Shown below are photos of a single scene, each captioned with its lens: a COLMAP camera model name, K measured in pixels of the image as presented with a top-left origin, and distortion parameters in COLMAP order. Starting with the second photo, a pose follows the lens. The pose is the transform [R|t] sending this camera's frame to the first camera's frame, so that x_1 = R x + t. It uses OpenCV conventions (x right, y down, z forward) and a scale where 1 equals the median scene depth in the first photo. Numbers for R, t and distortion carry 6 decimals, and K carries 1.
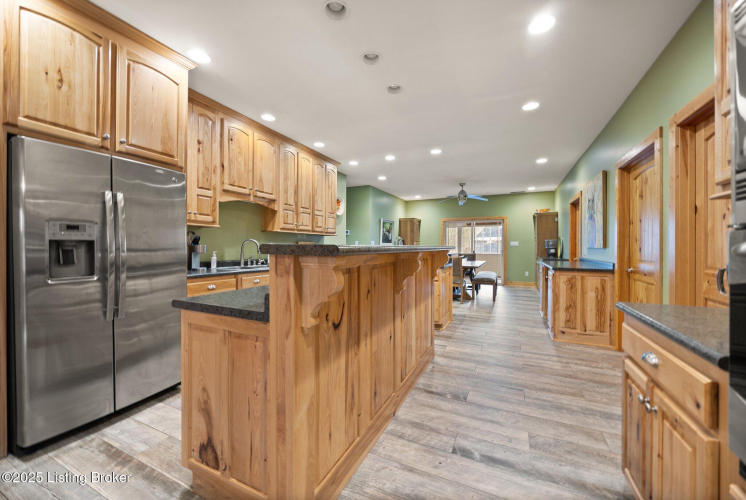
lens RADIAL K [[290.9, 0, 374.5], [0, 290.9, 249.3], [0, 0, 1]] dist [-0.001340, 0.000160]
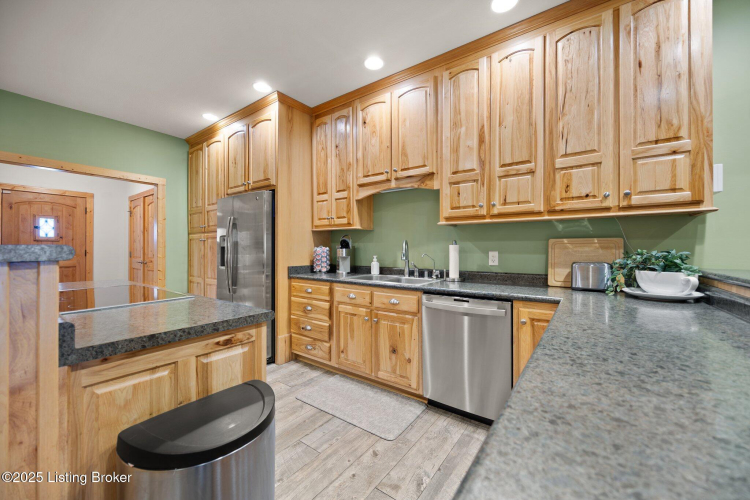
lens RADIAL K [[292.4, 0, 381.2], [0, 292.4, 248.7], [0, 0, 1]] dist [-0.001340, 0.000160]
pose [[-0.187914, -0.006616, -0.982163, 0.228503], [-0.009651, 0.999941, -0.004889, -0.007482], [0.982138, 0.008561, -0.187967, 0.852077]]
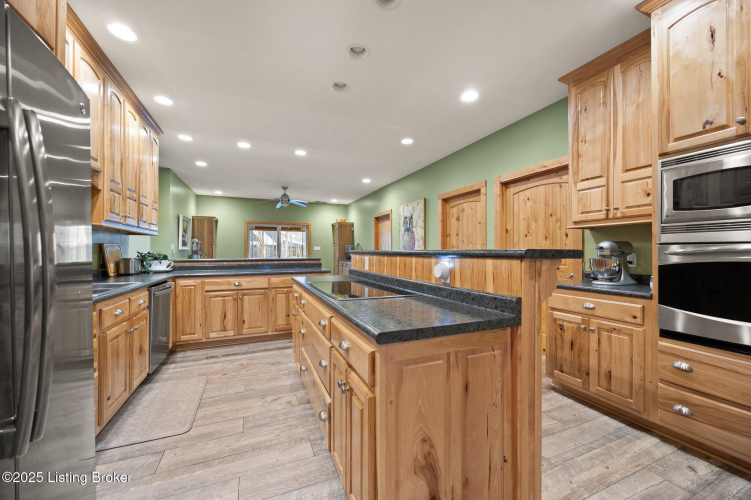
lens RADIAL K [[292.8, 0, 378.1], [0, 292.8, 253.0], [0, 0, 1]] dist [-0.001340, 0.000160]
pose [[0.659953, -0.005953, 0.751283, -0.352191], [0.007911, 0.999968, 0.000975, -0.001907], [-0.751265, 0.005300, 0.659979, 0.166739]]
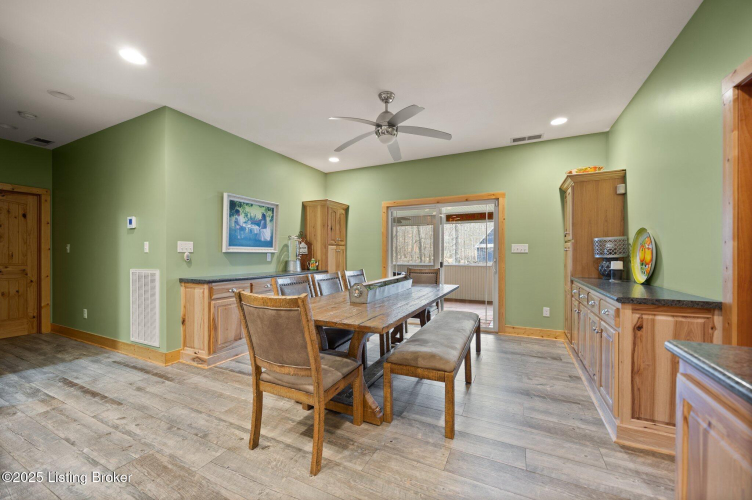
lens RADIAL K [[293.2, 0, 378.3], [0, 293.2, 248.9], [0, 0, 1]] dist [-0.001340, 0.000160]
pose [[0.999988, -0.002562, 0.004130, 0.433852], [0.002653, 0.999750, -0.022187, -0.013237], [-0.004072, 0.022198, 0.999745, 0.913966]]
